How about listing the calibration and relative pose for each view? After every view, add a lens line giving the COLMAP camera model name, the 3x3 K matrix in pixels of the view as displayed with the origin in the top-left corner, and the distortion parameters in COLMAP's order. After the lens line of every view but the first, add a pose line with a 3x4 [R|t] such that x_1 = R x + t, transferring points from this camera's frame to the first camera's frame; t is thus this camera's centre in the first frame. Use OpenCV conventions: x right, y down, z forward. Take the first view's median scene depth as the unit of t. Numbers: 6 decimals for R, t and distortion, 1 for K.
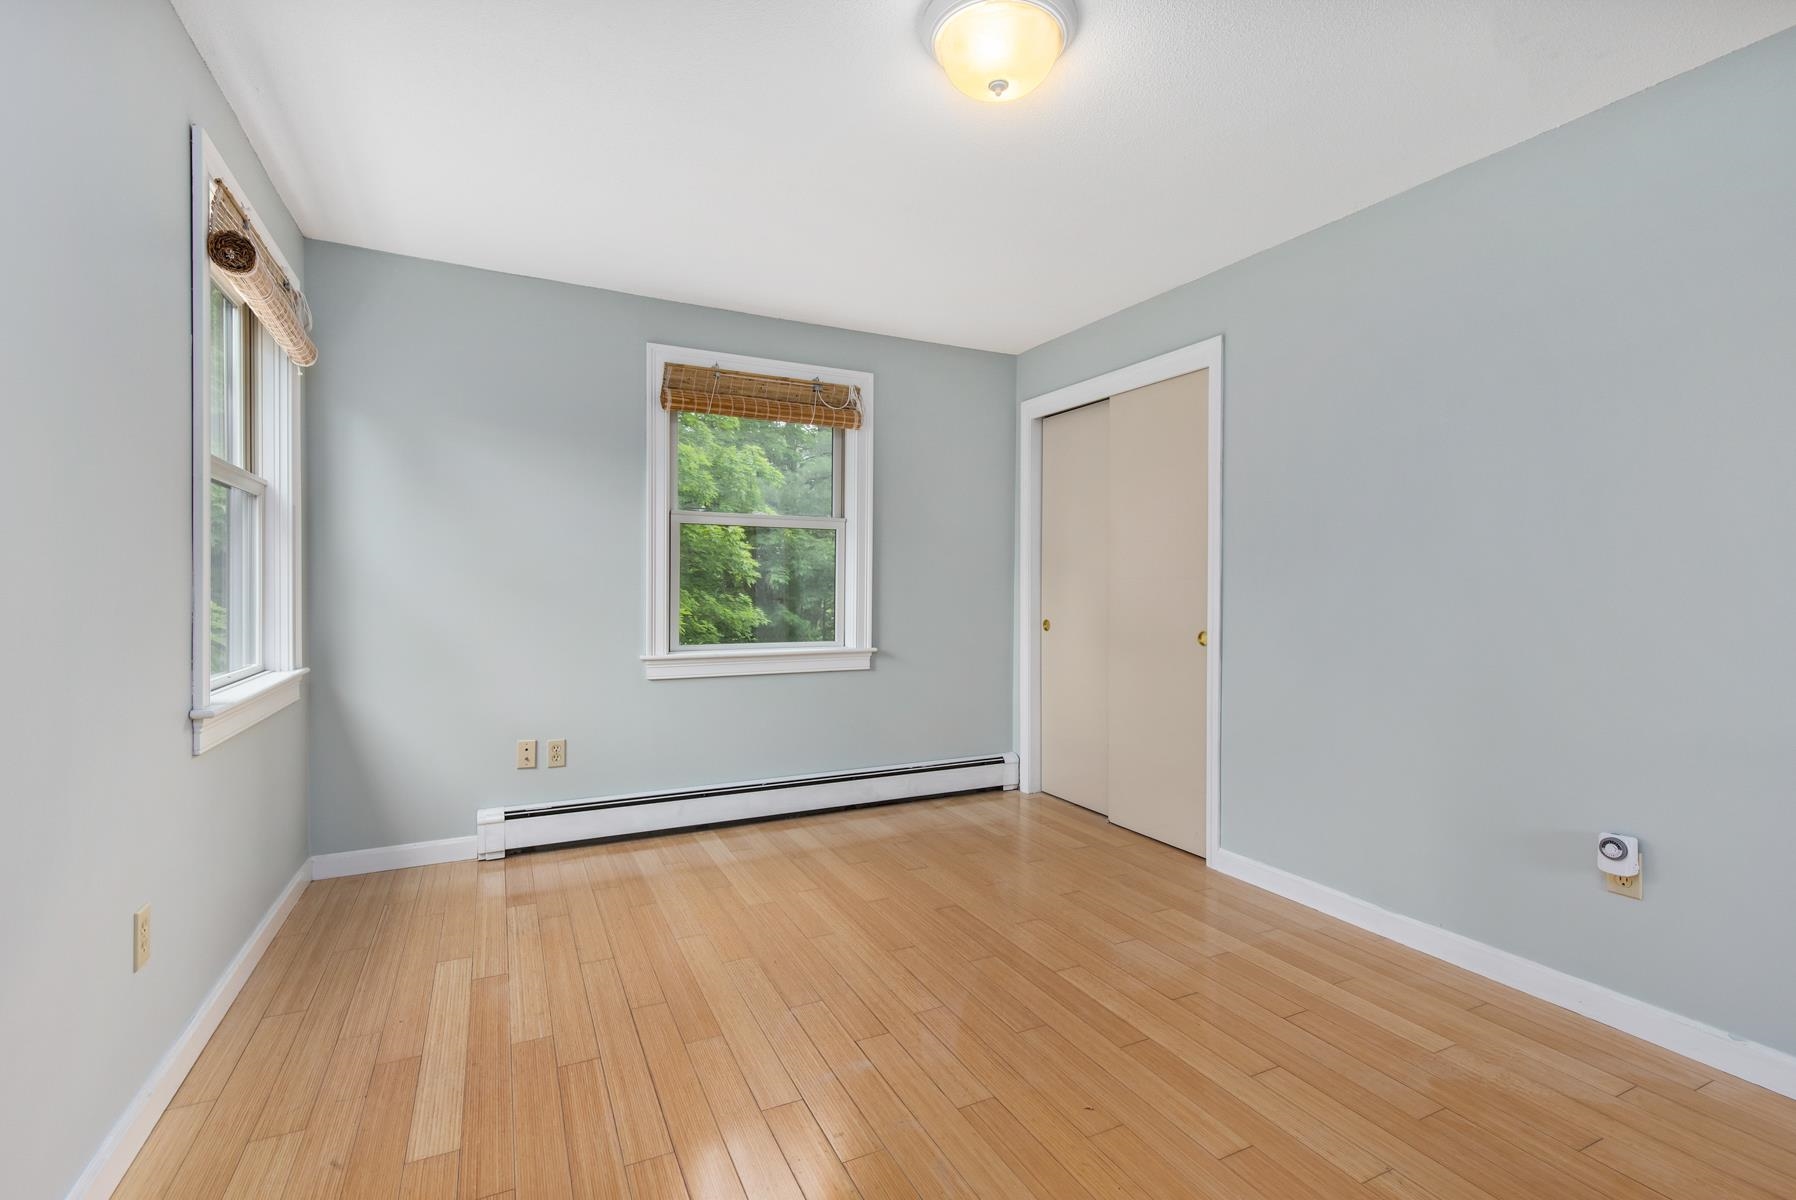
lens RADIAL K [[814.4, 0, 901.3], [0, 814.4, 596.3], [0, 0, 1]] dist [0.009431, -0.000072]
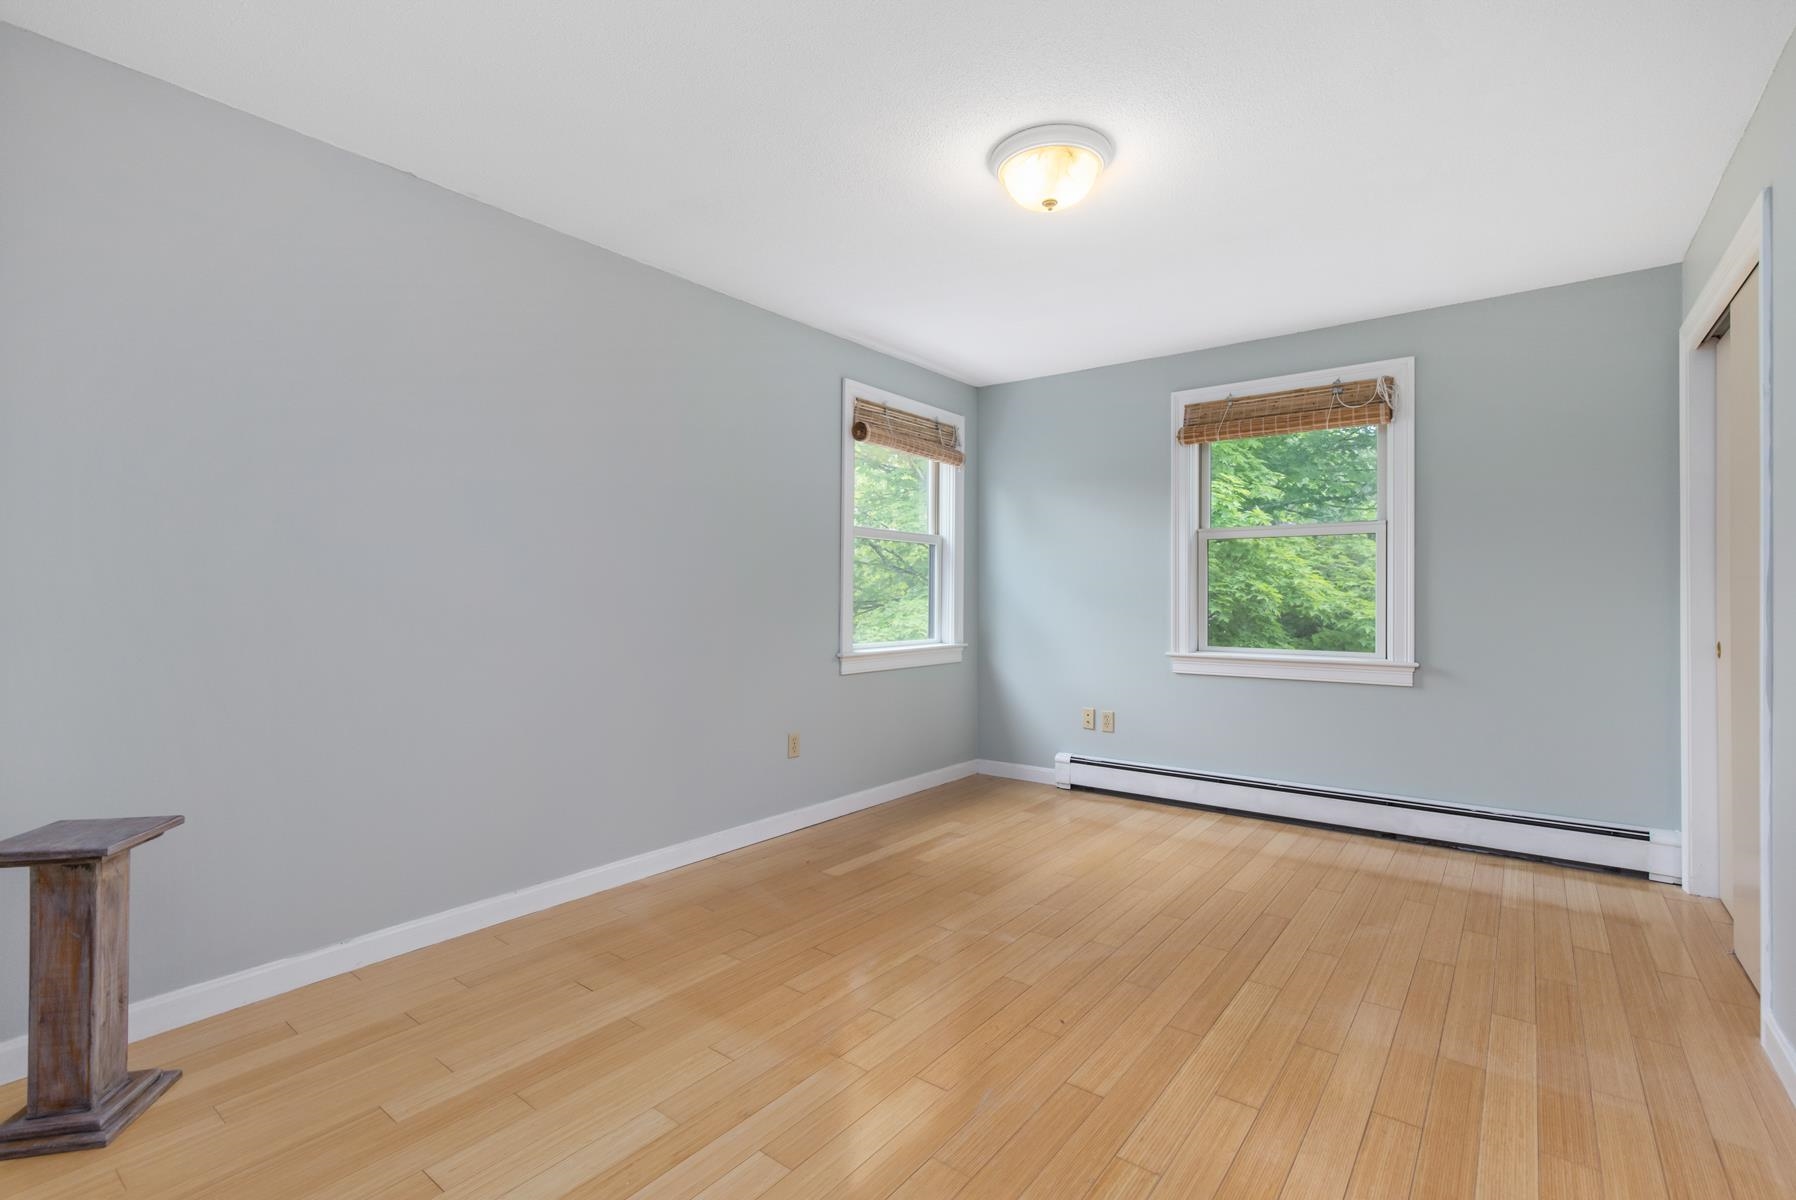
lens RADIAL K [[814.4, 0, 906.1], [0, 814.4, 591.3], [0, 0, 1]] dist [0.009431, -0.000072]
pose [[0.440213, -0.008960, -0.897849, 0.597272], [-0.009314, 0.999851, -0.014545, 0.004053], [0.897845, 0.014766, 0.440064, 0.121683]]
